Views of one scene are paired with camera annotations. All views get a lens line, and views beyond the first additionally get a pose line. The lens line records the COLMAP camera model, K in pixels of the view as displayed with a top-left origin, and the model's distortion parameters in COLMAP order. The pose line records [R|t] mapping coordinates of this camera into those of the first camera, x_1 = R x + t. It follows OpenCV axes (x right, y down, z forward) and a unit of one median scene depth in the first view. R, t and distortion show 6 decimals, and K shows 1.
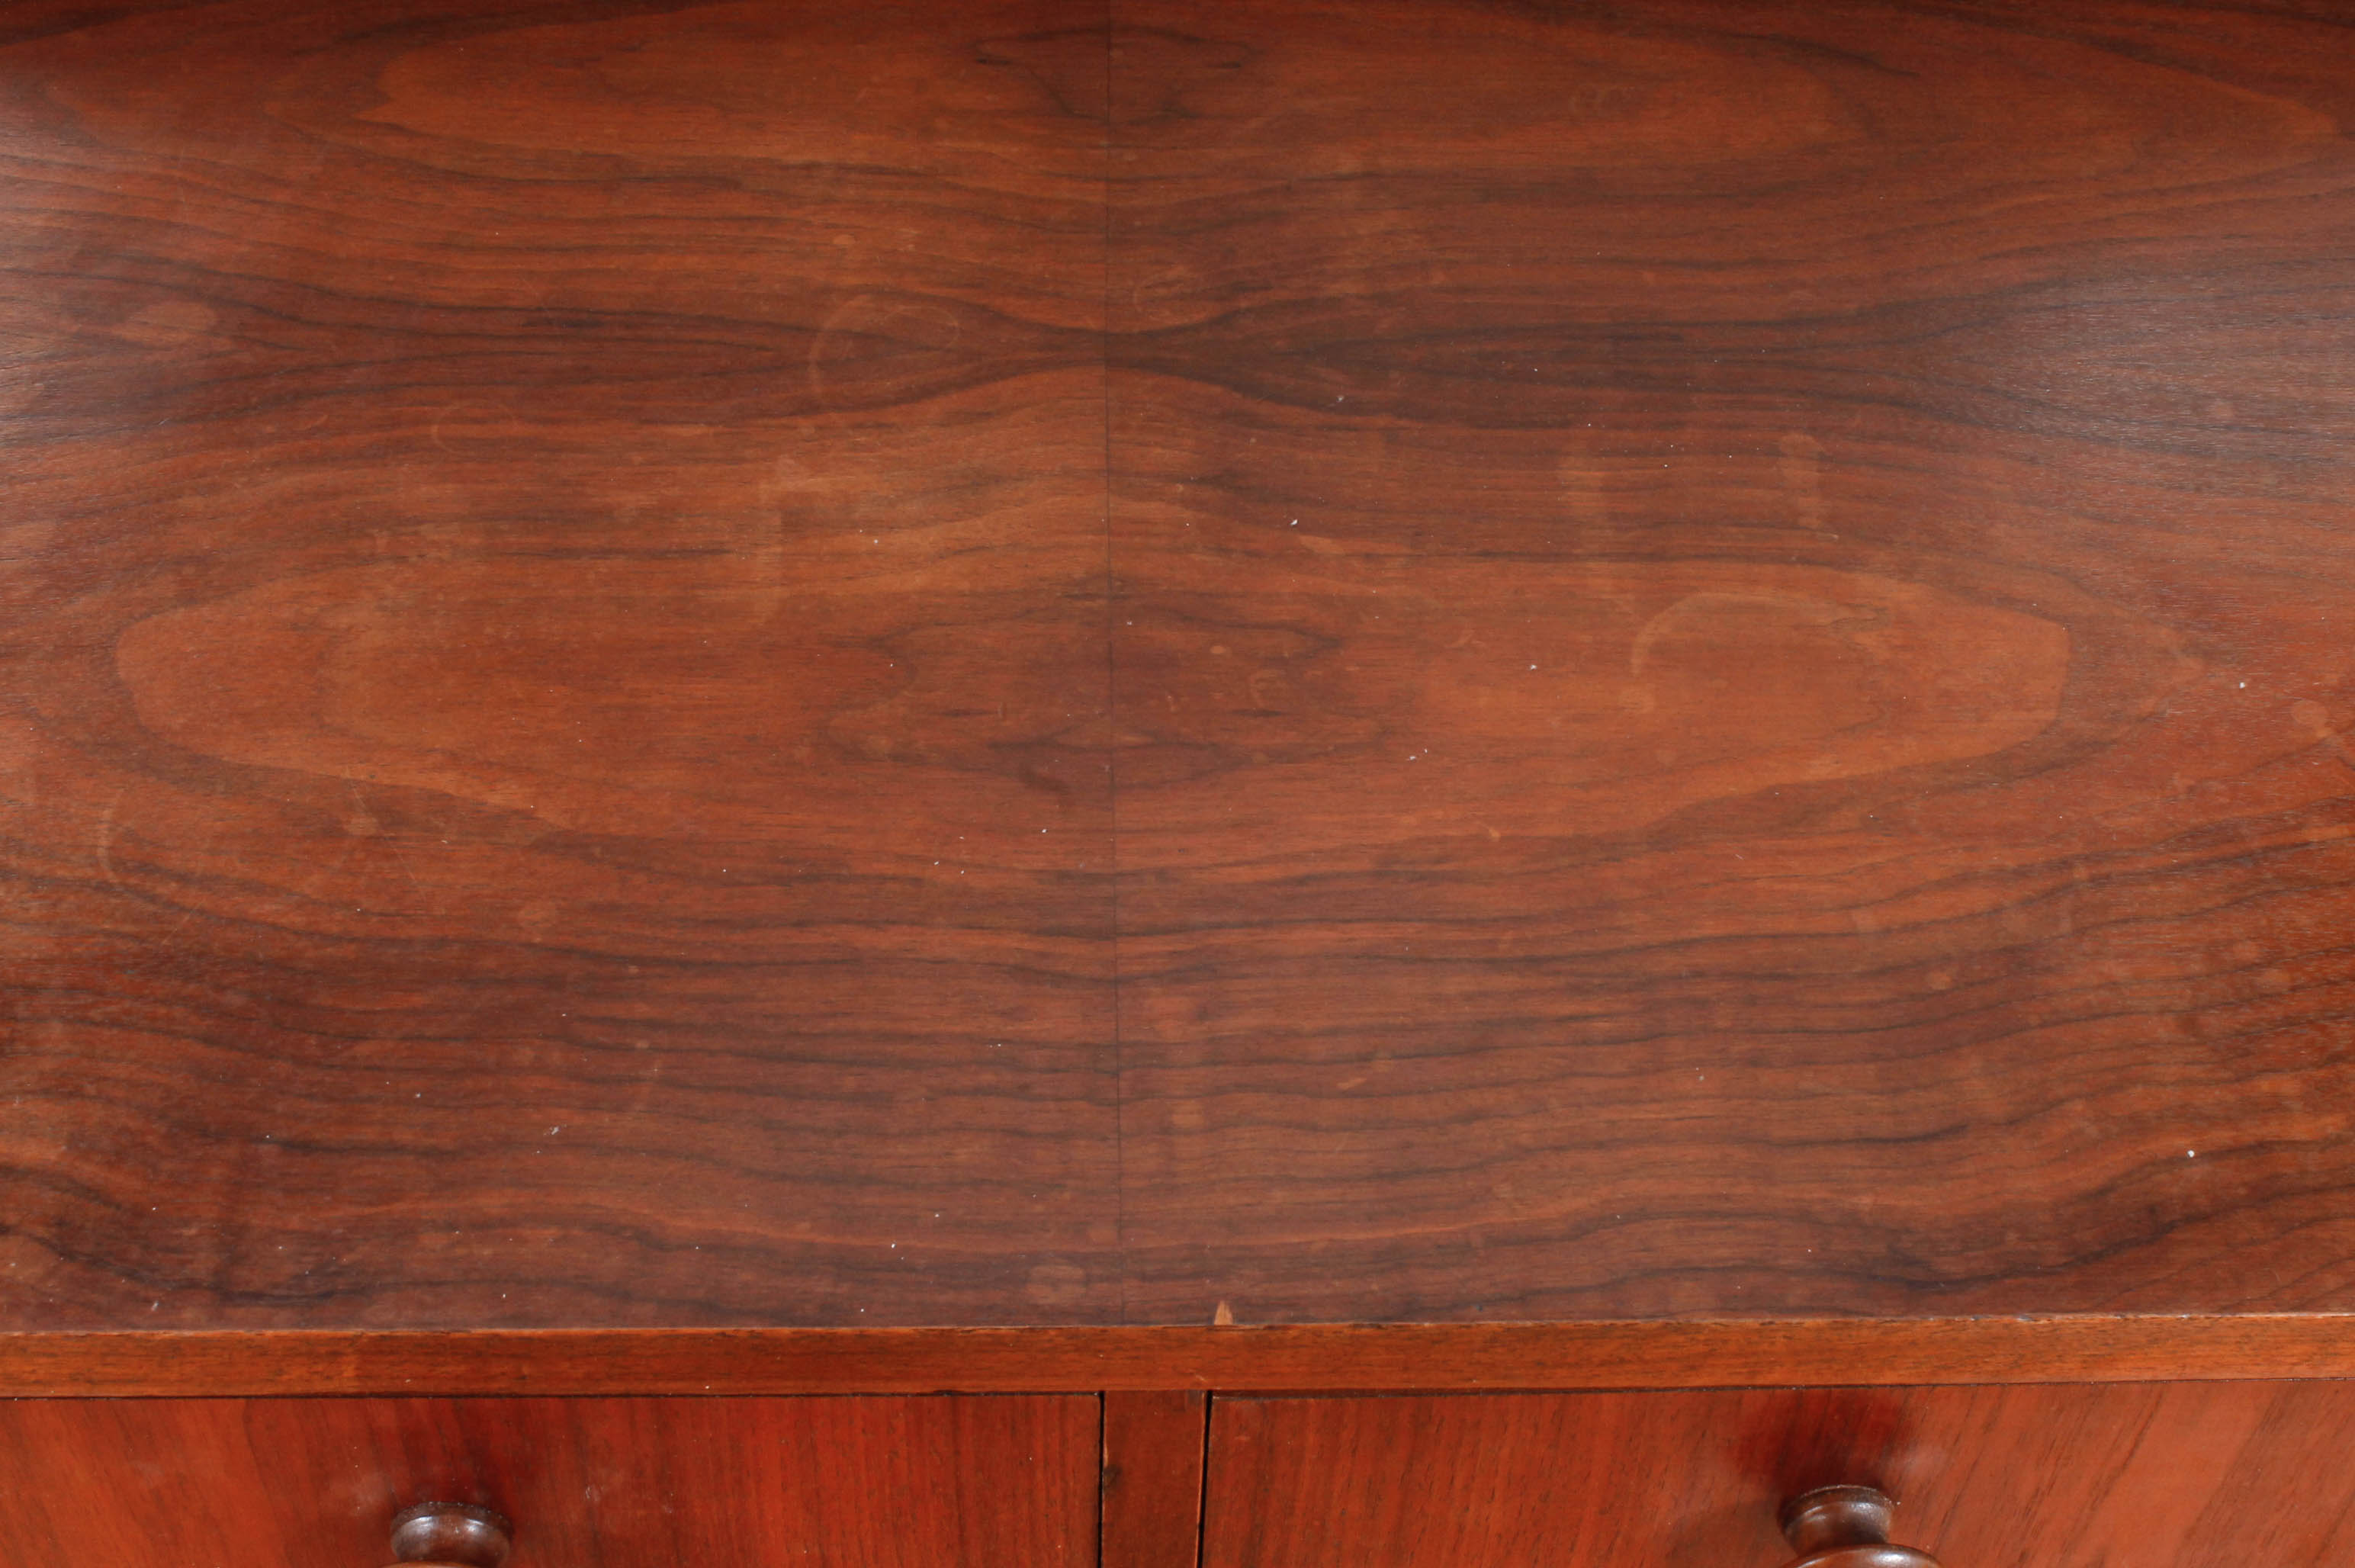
lens RADIAL K [[3067.4, 0, 1177.2], [0, 3067.4, 802.0], [0, 0, 1]] dist [-0.076836, 0.000000]
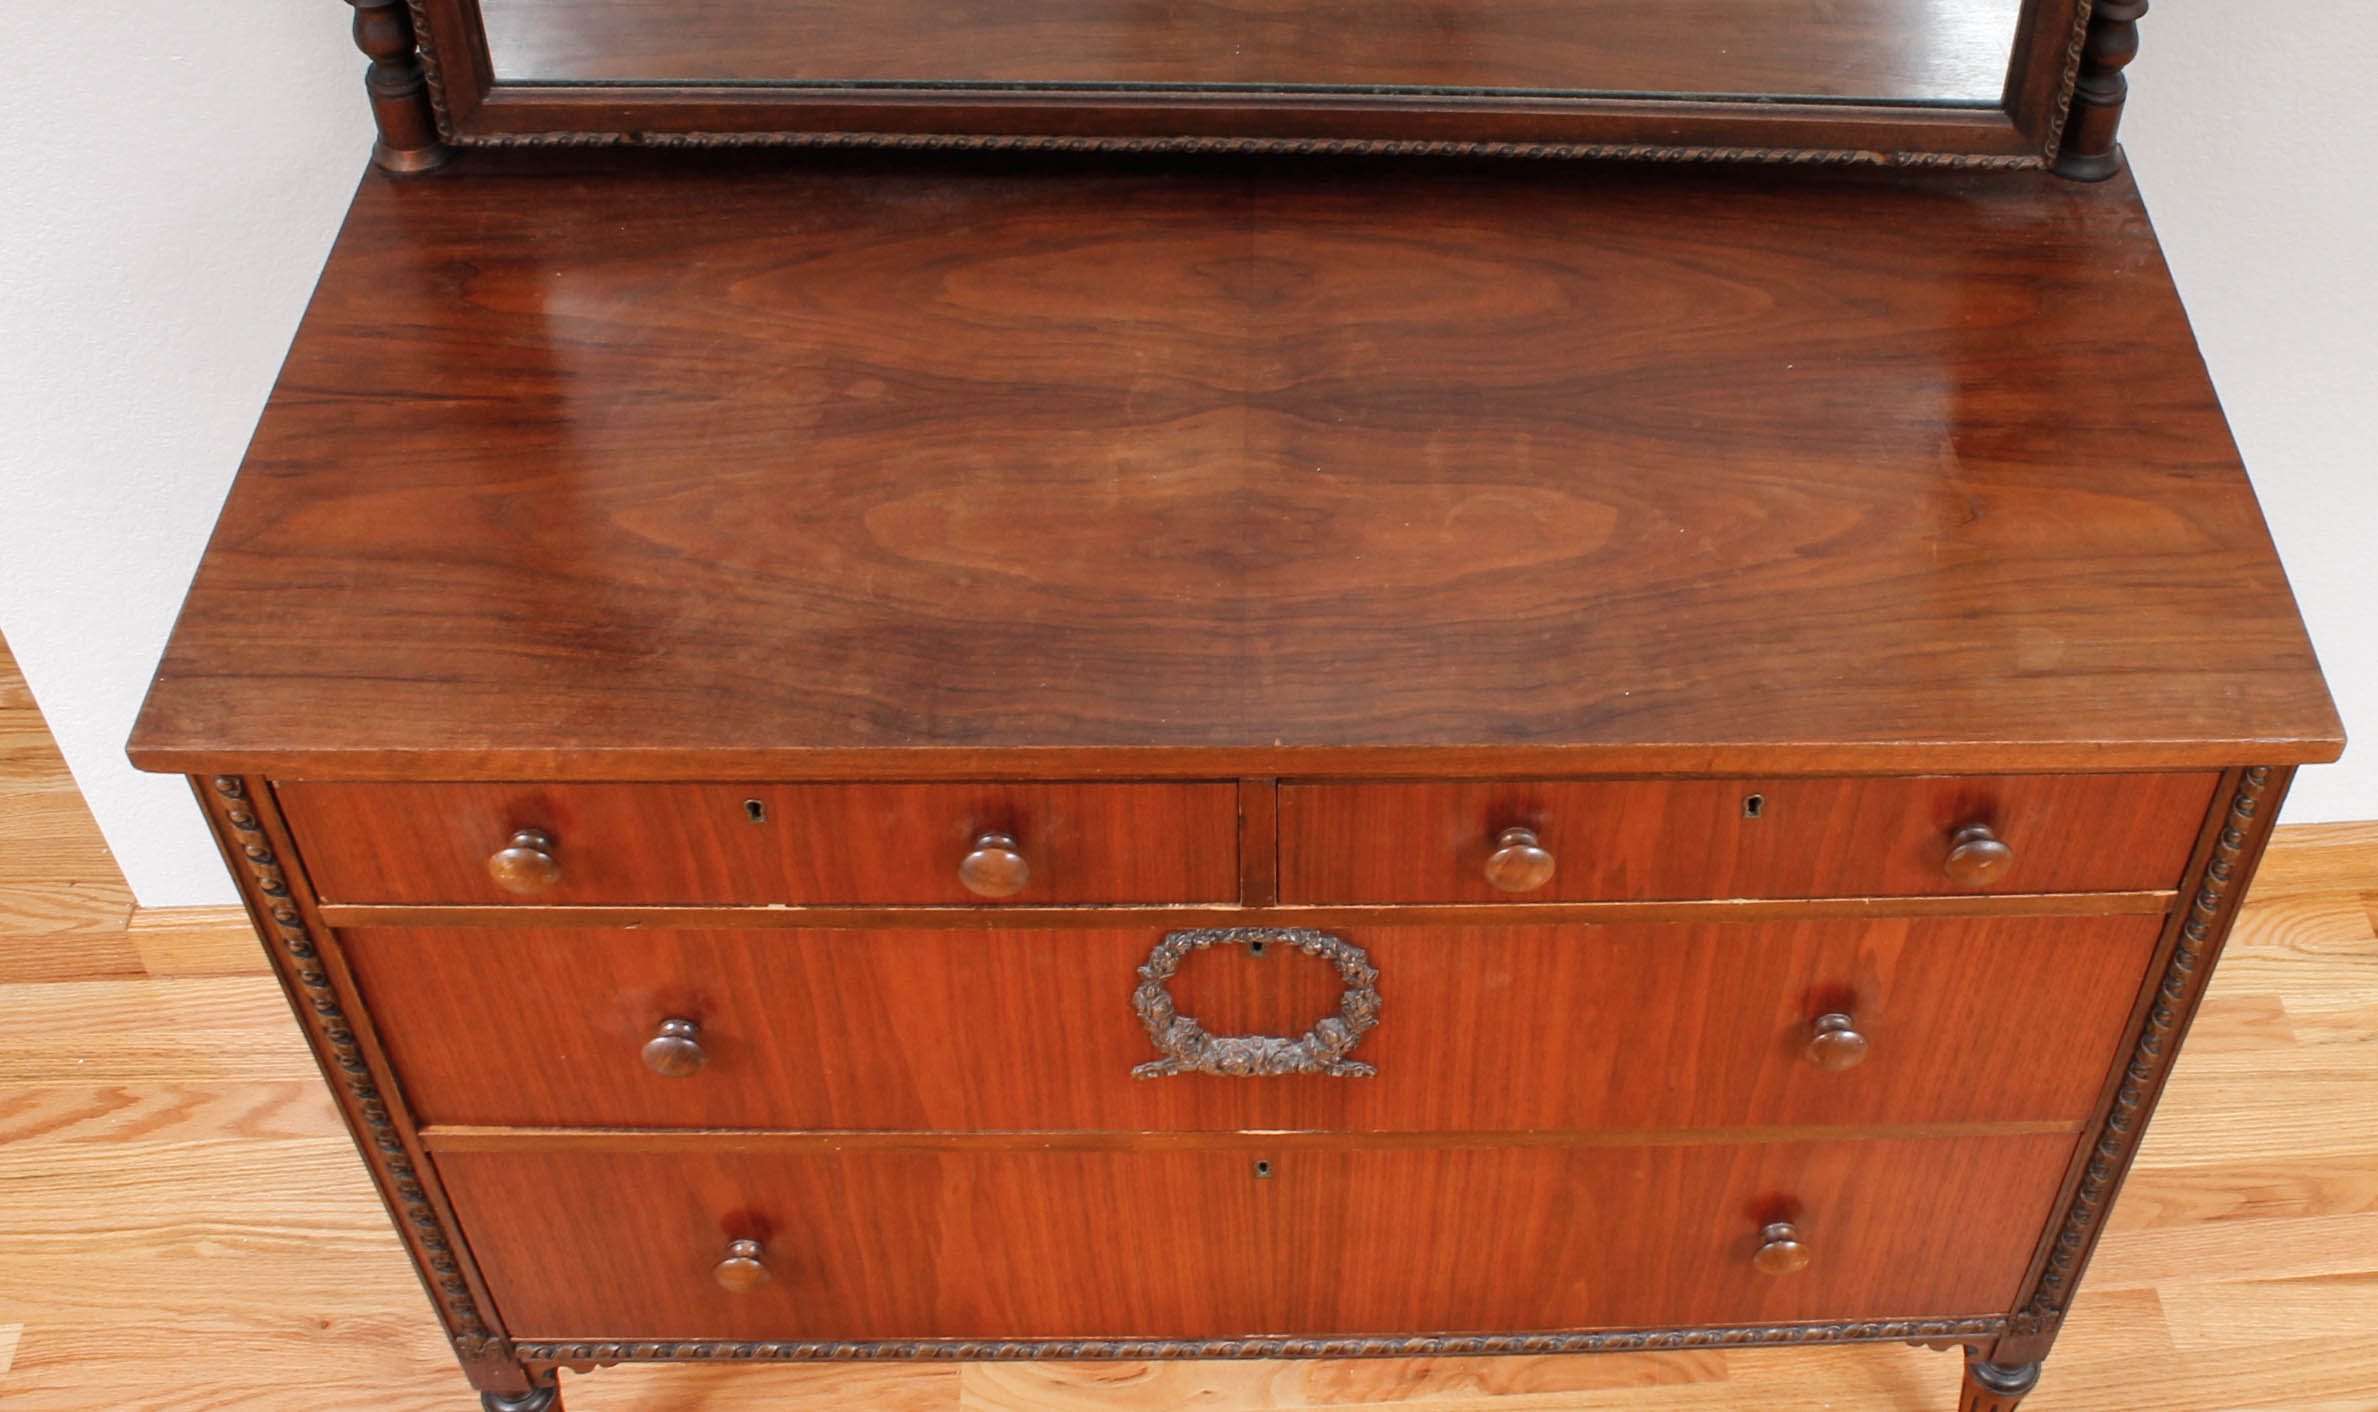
lens RADIAL K [[2655.4, 0, 1439.9], [0, 2655.4, 627.6], [0, 0, 1]] dist [-0.152338, 0.000000]
pose [[0.999701, -0.000687, 0.024441, 0.093832], [0.001488, 0.999462, -0.032751, 0.123842], [-0.024405, 0.032777, 0.999165, -1.325085]]
